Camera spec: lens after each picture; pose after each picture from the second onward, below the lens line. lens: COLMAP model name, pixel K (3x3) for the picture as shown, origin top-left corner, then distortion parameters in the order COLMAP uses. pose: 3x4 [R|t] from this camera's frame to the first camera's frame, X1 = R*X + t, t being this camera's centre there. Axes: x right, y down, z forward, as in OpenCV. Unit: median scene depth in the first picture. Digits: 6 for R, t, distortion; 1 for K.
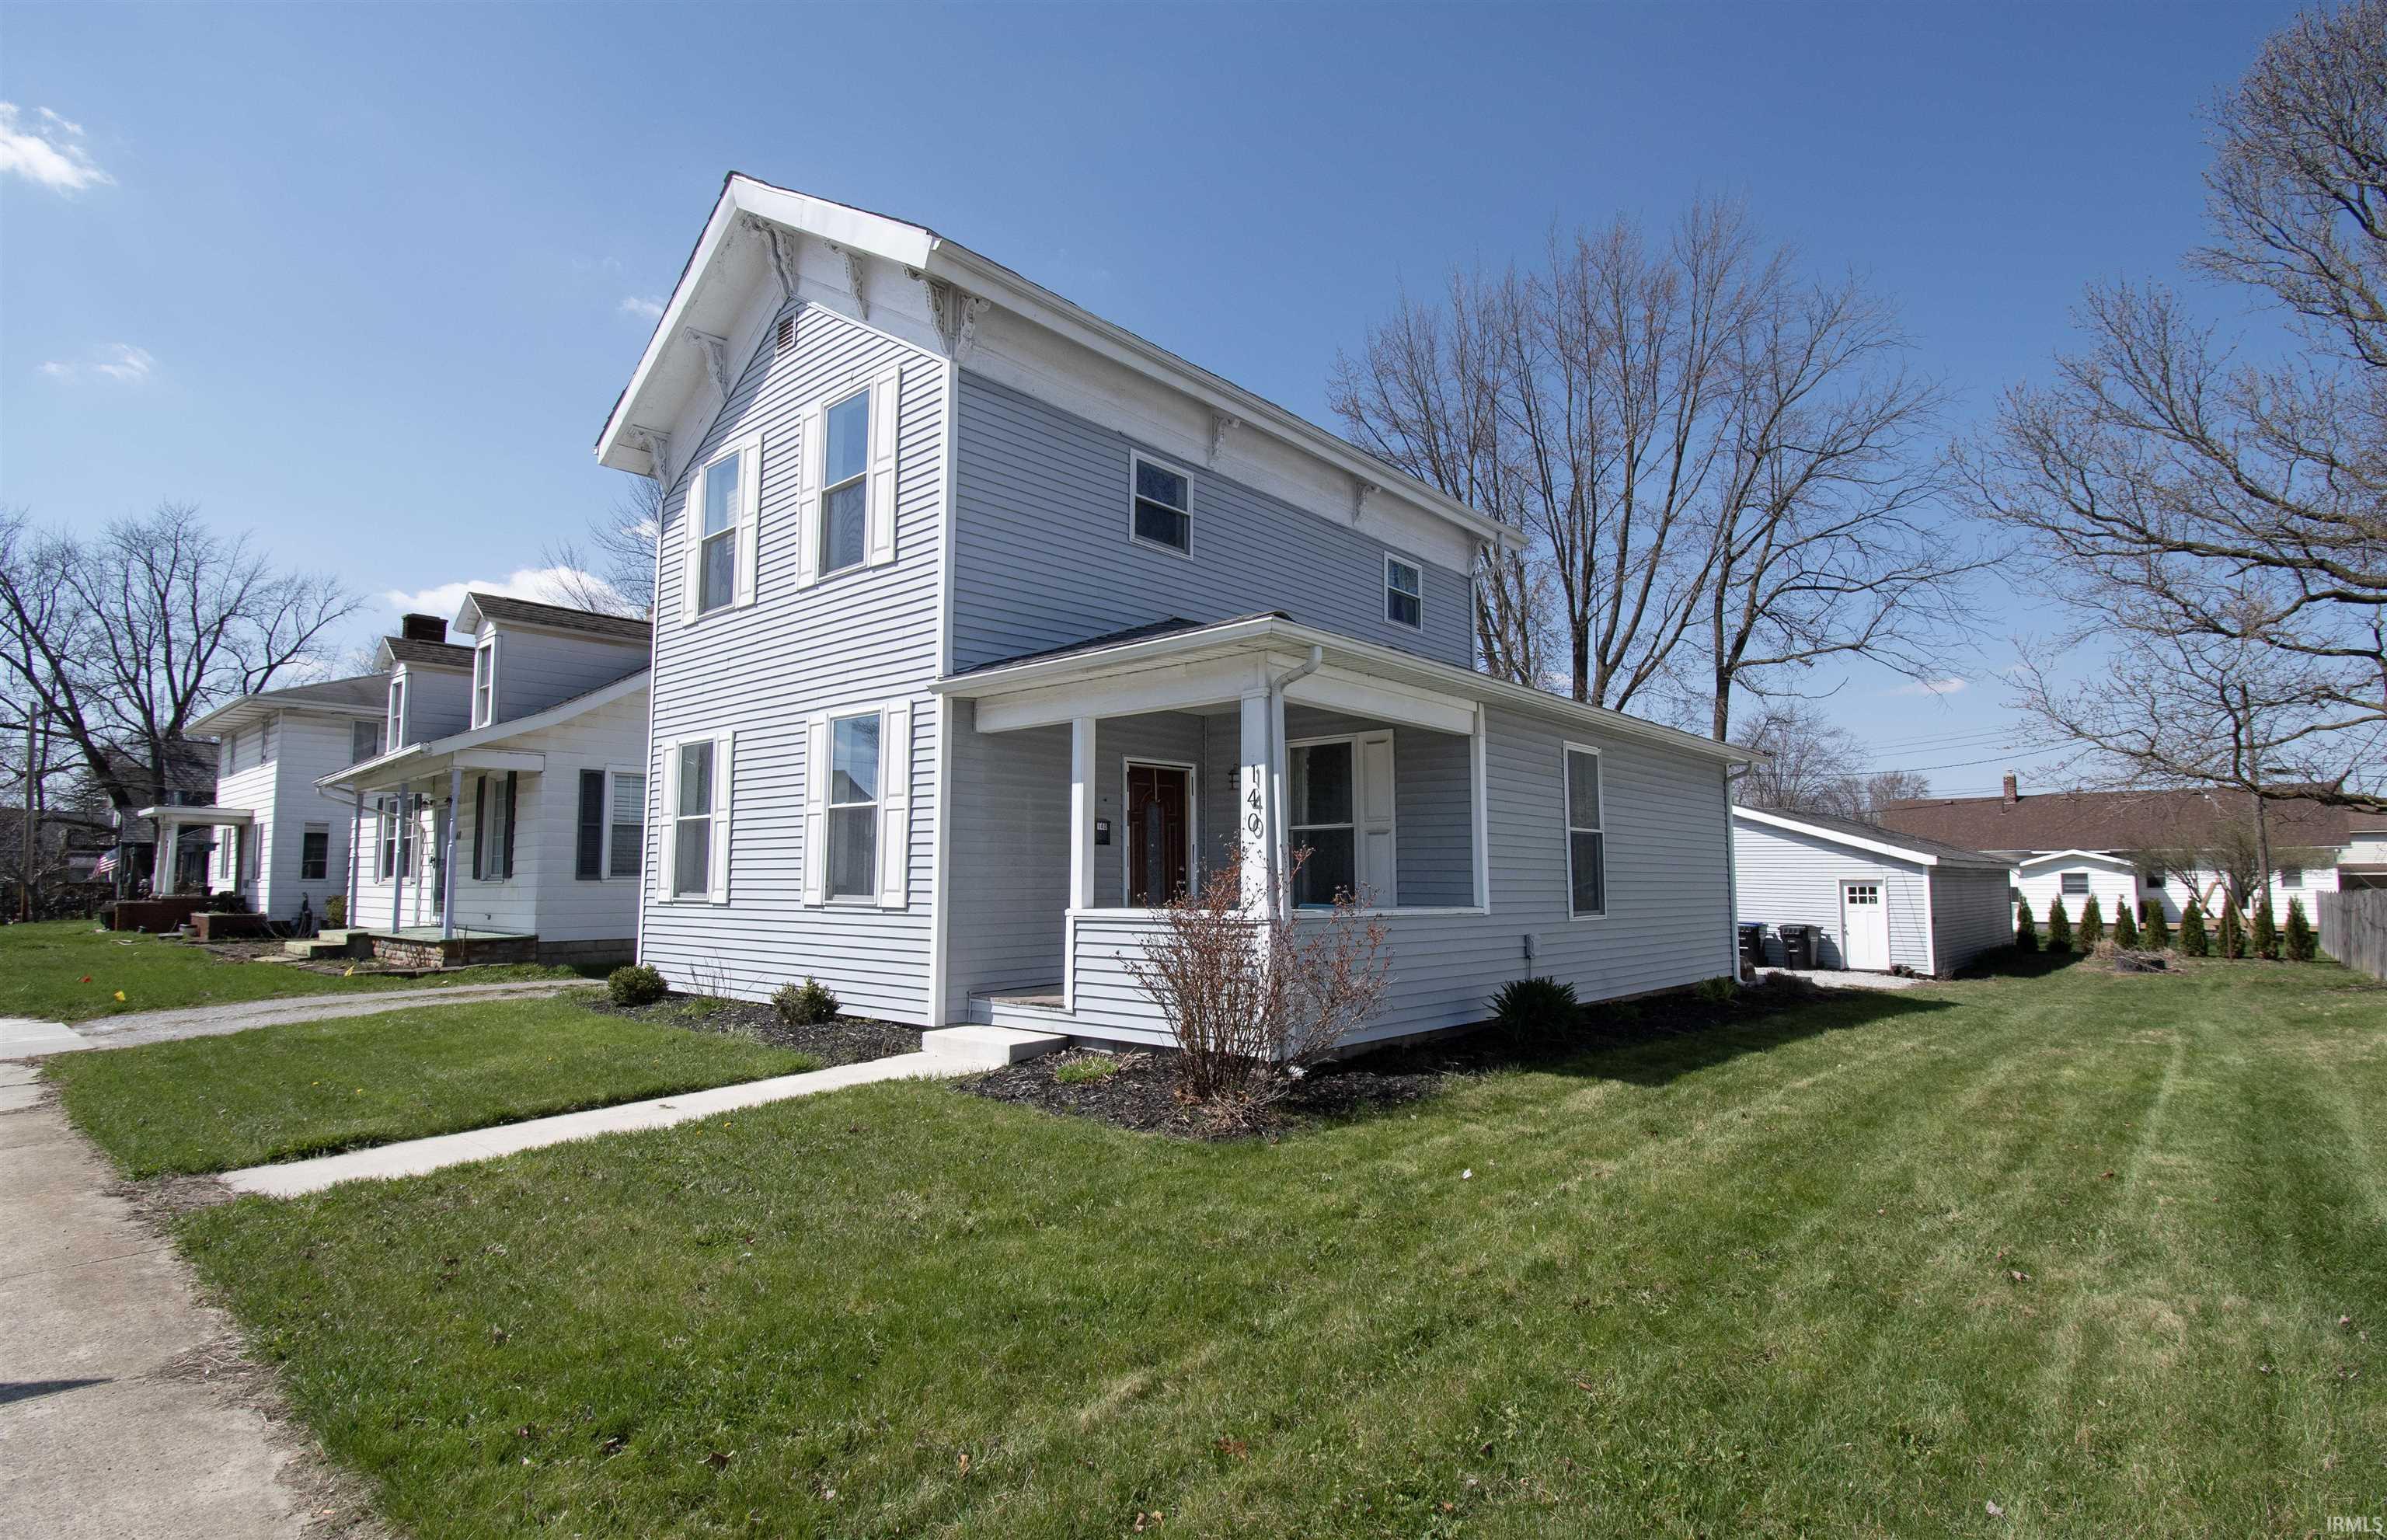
lens RADIAL K [[1173.2, 0, 1202.7], [0, 1173.2, 808.2], [0, 0, 1]] dist [-0.001869, -0.000700]
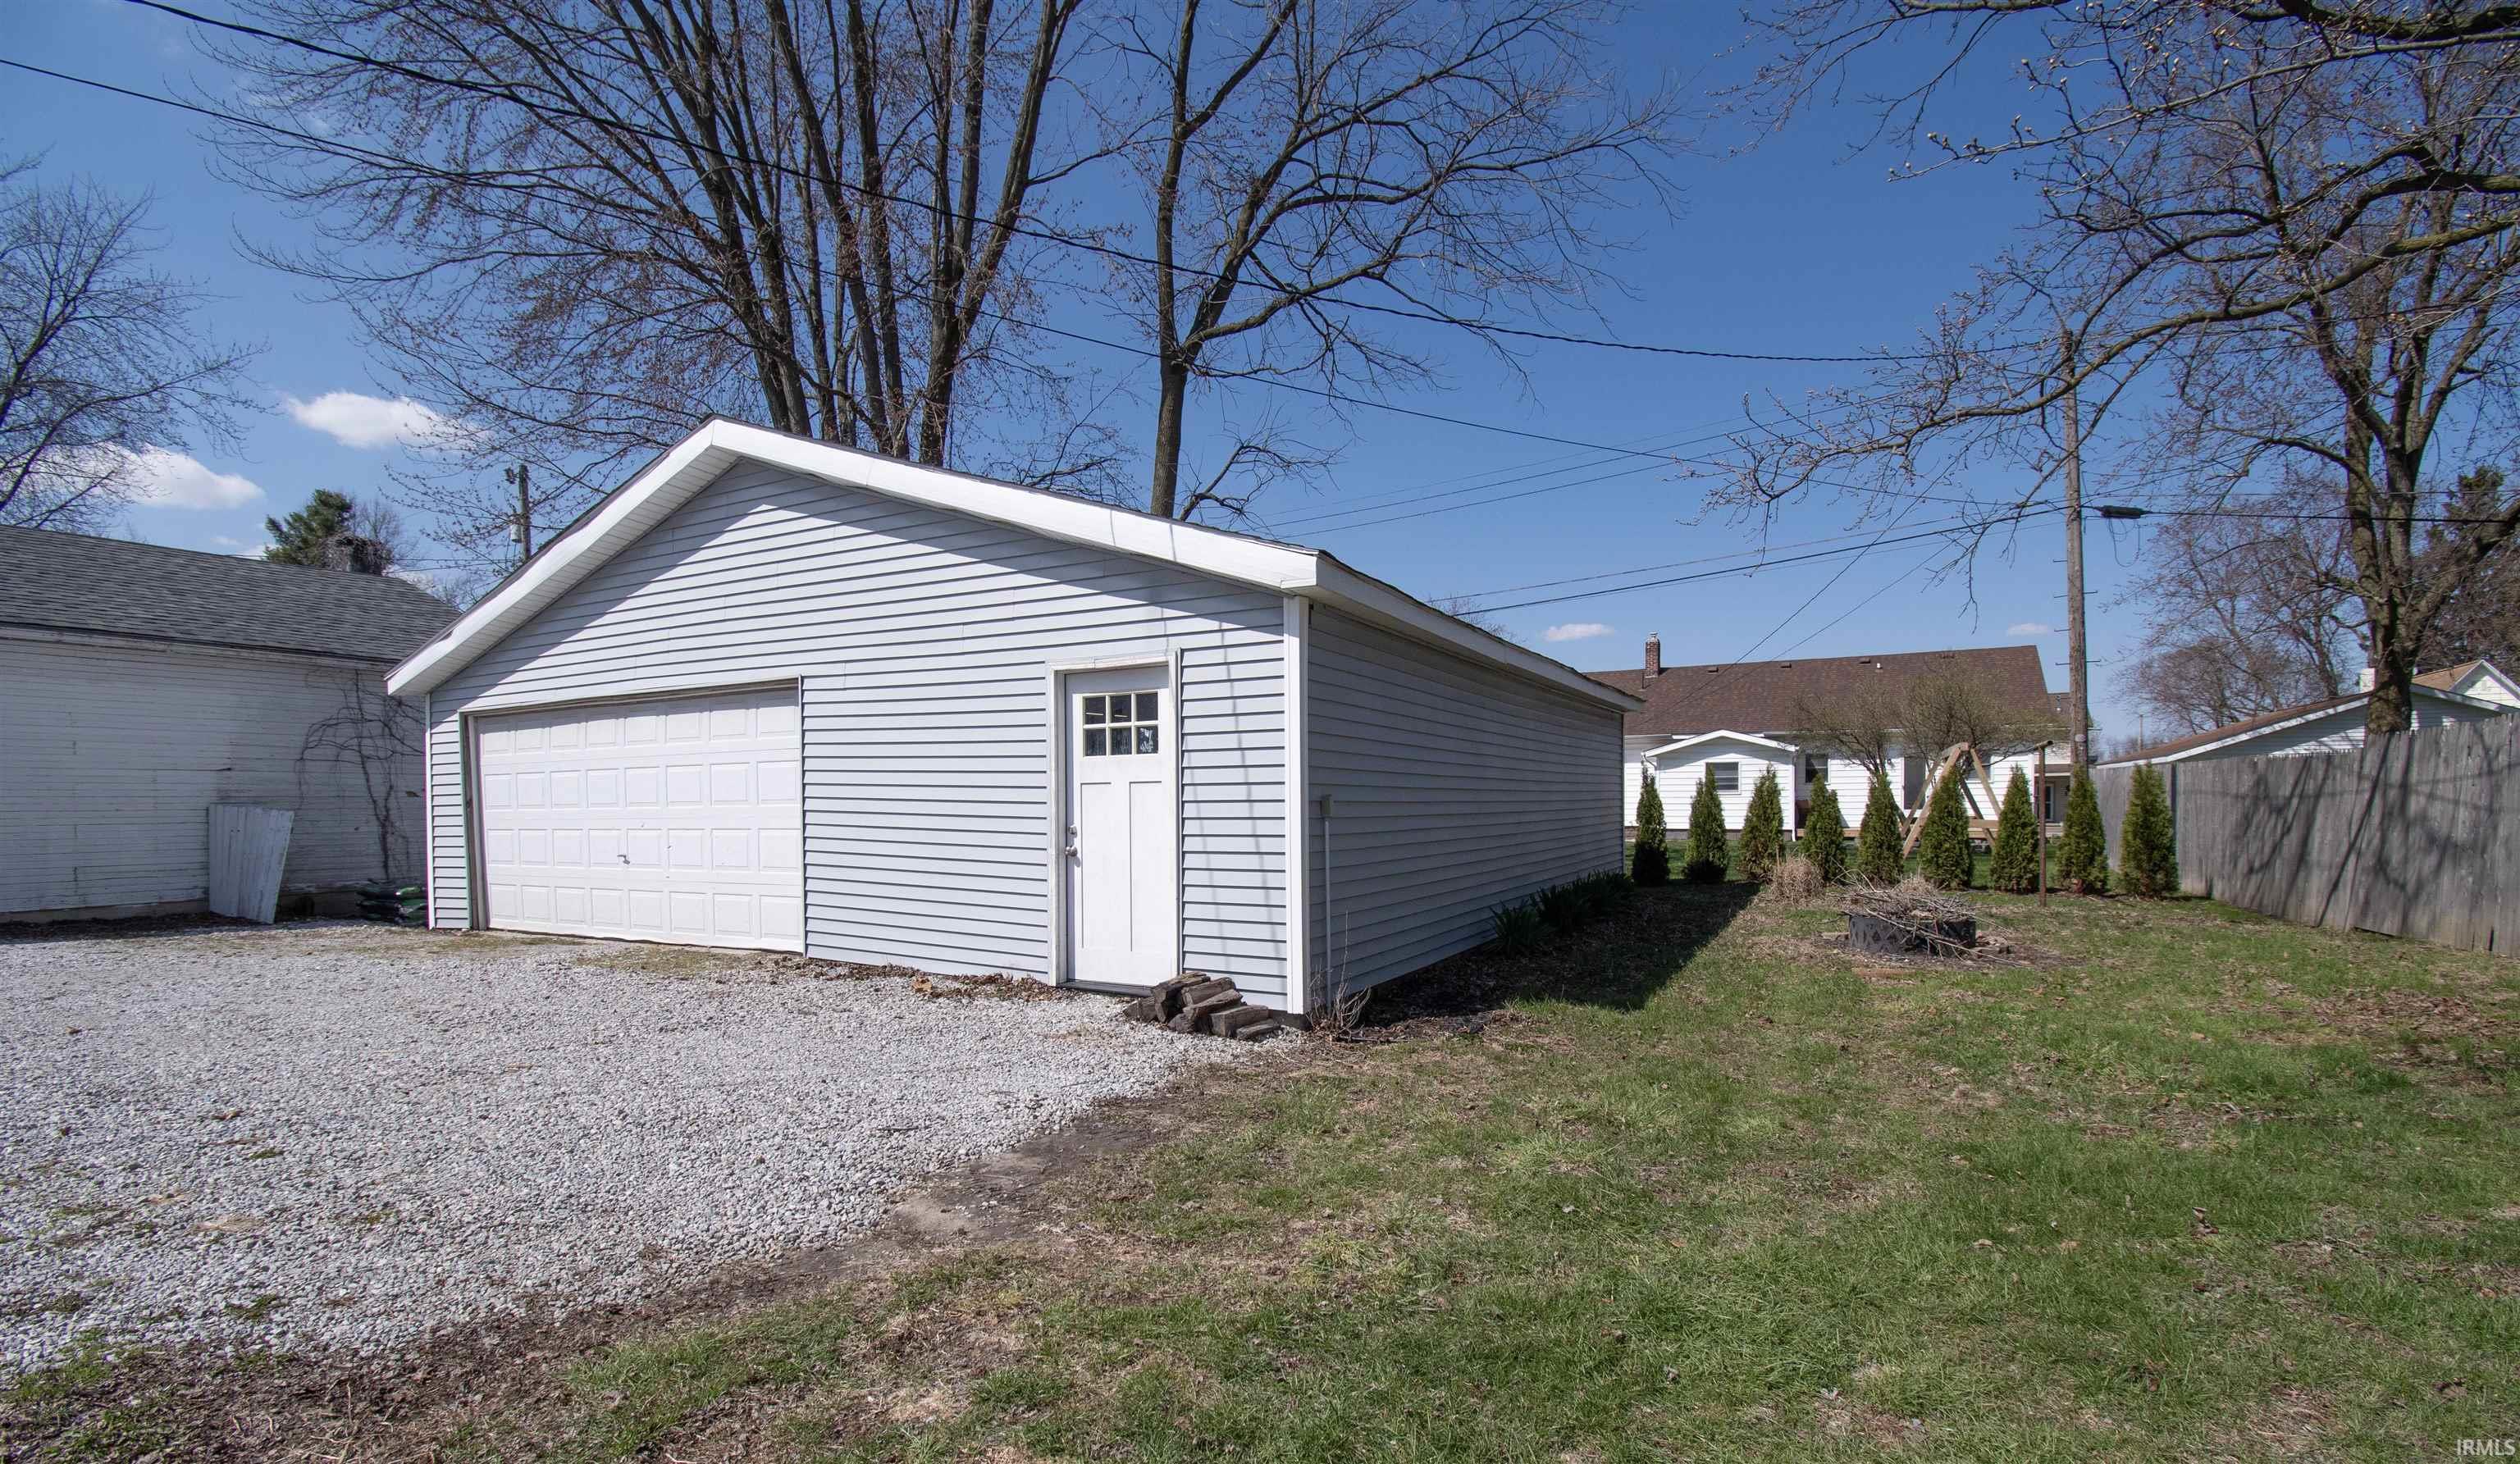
lens RADIAL K [[1110.4, 0, 1256.0], [0, 1110.4, 847.7], [0, 0, 1]] dist [0.008401, 0.000023]
pose [[0.967927, -0.014926, 0.250790, 0.446283], [-0.010698, 0.994879, 0.100503, 0.064860], [-0.251006, -0.099963, 0.962810, 0.620036]]
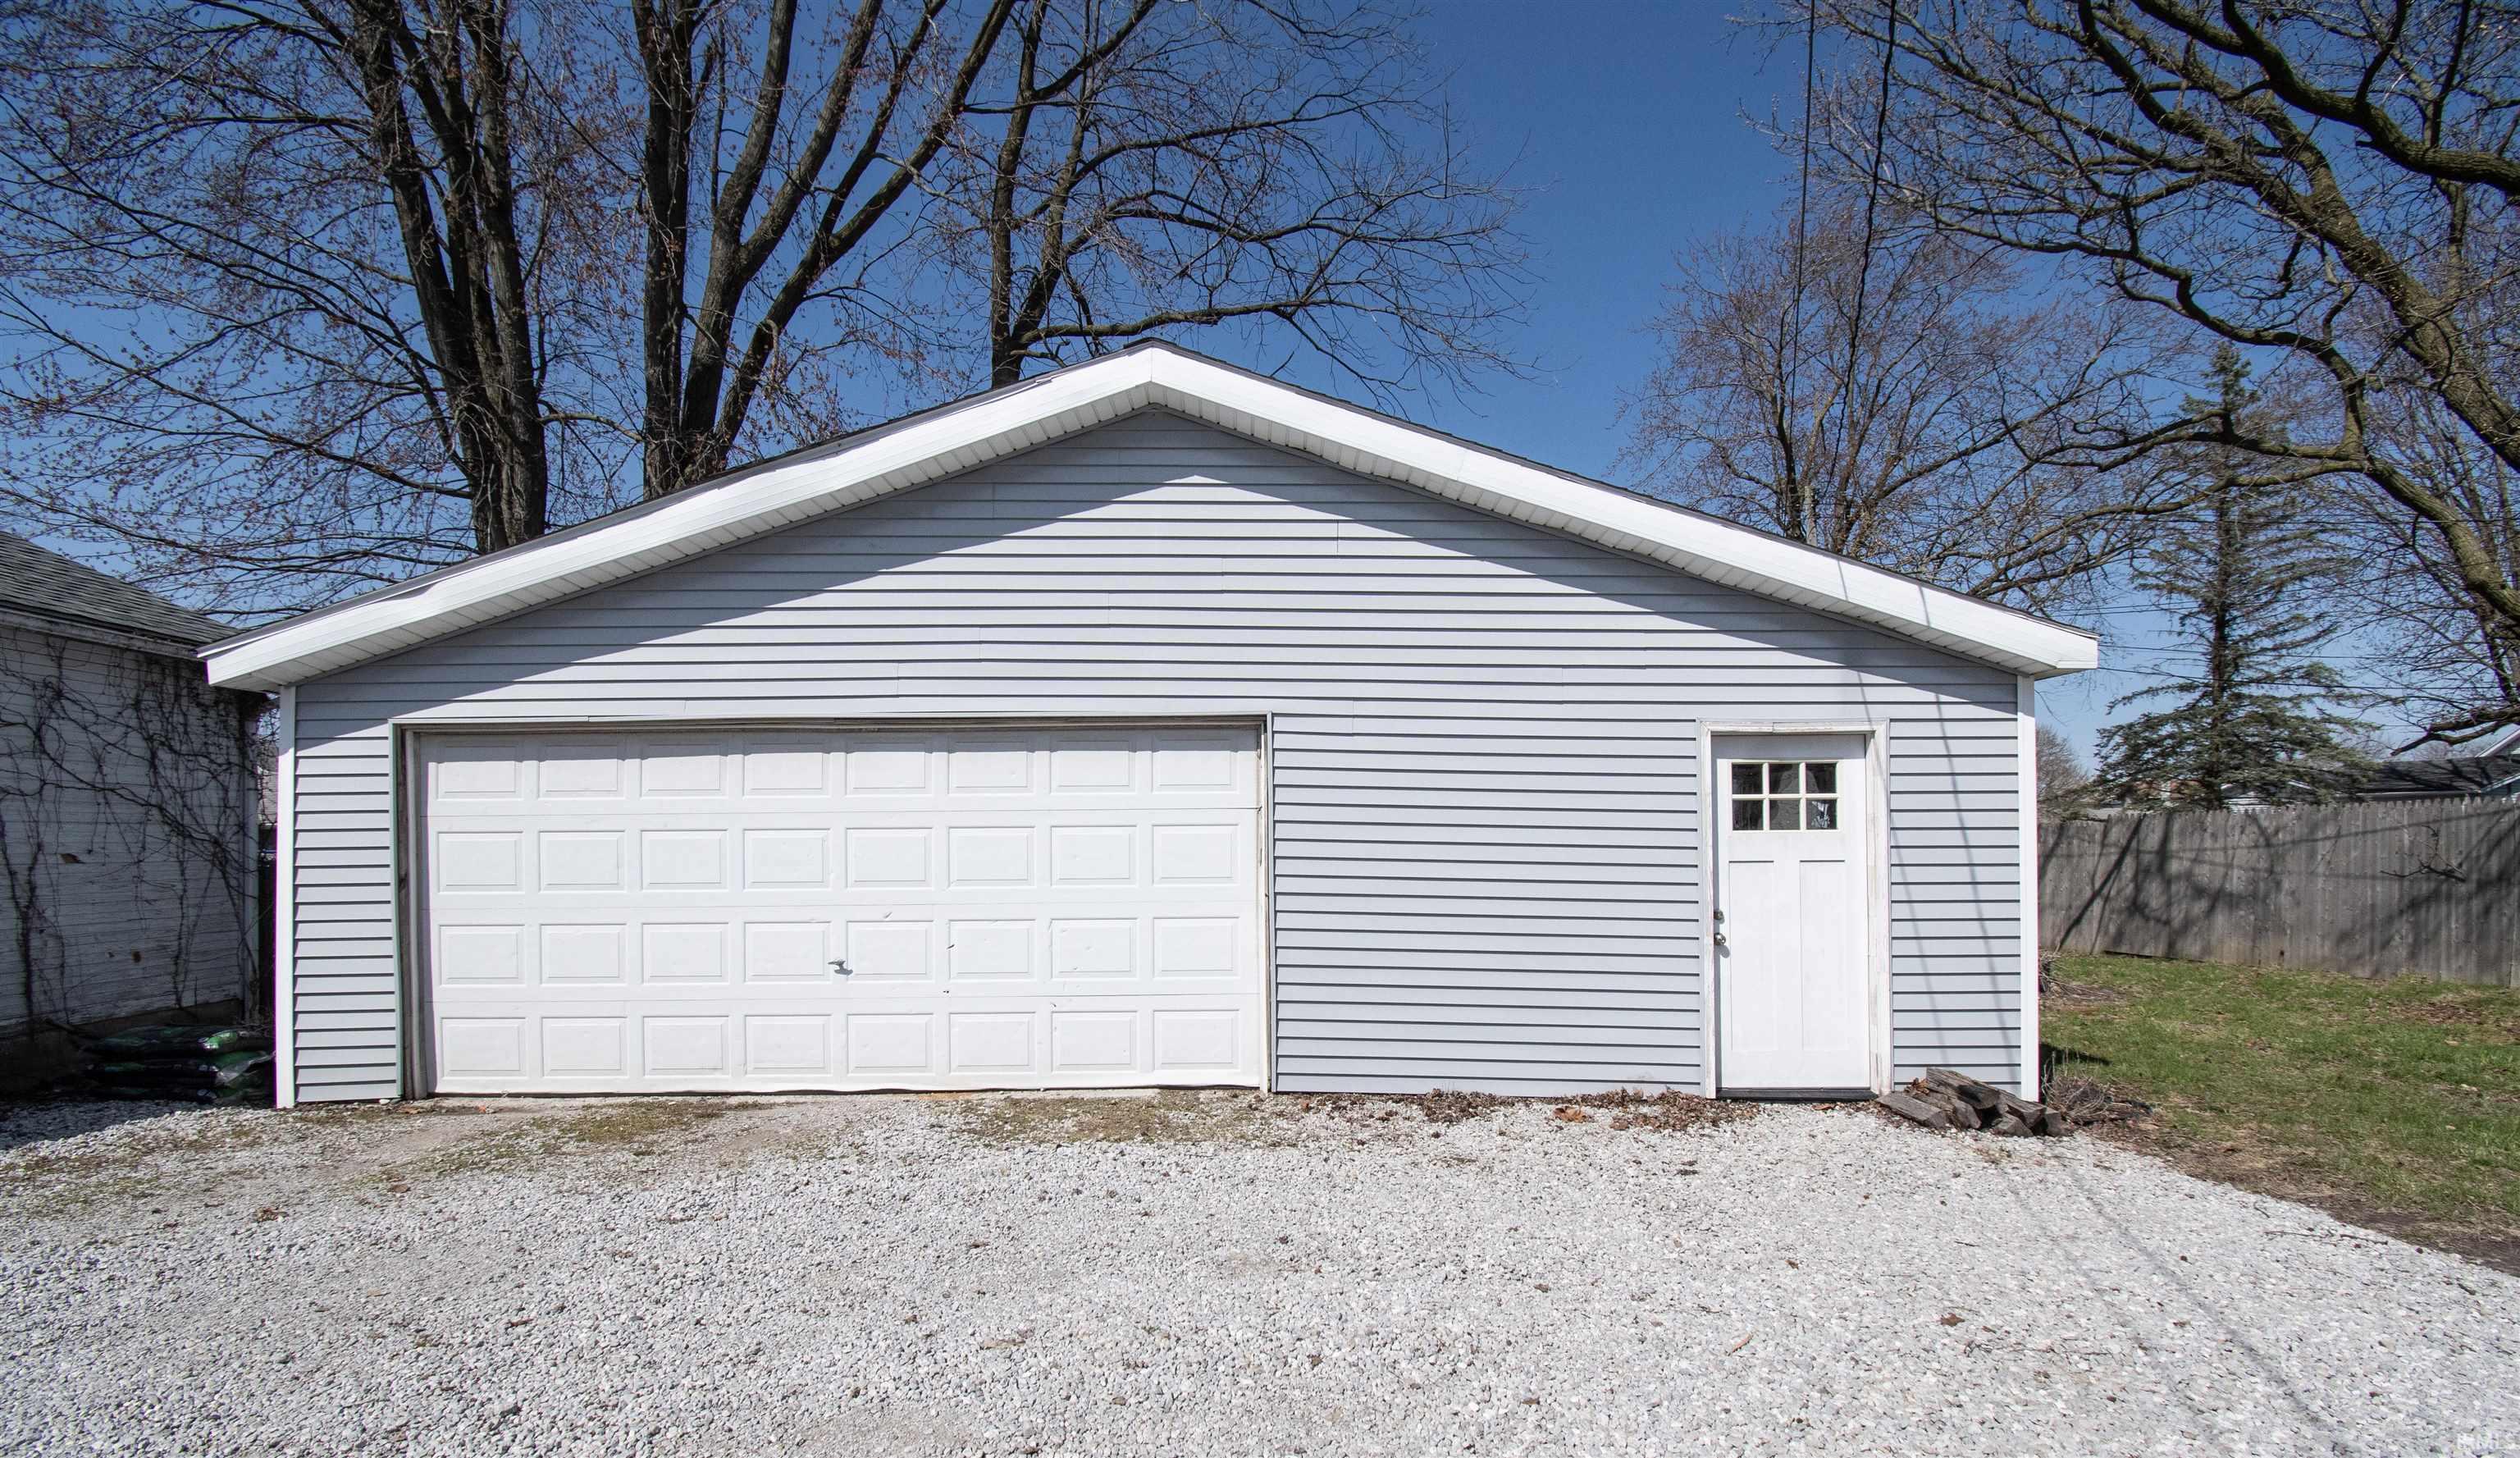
lens RADIAL K [[1119.0, 0, 1262.3], [0, 1119.0, 844.9], [0, 0, 1]] dist [0.024583, -0.028126]
pose [[0.719739, -0.003650, 0.694235, 0.266908], [-0.042127, 0.997914, 0.048921, 0.065794], [-0.692966, -0.064456, 0.718083, 0.765227]]
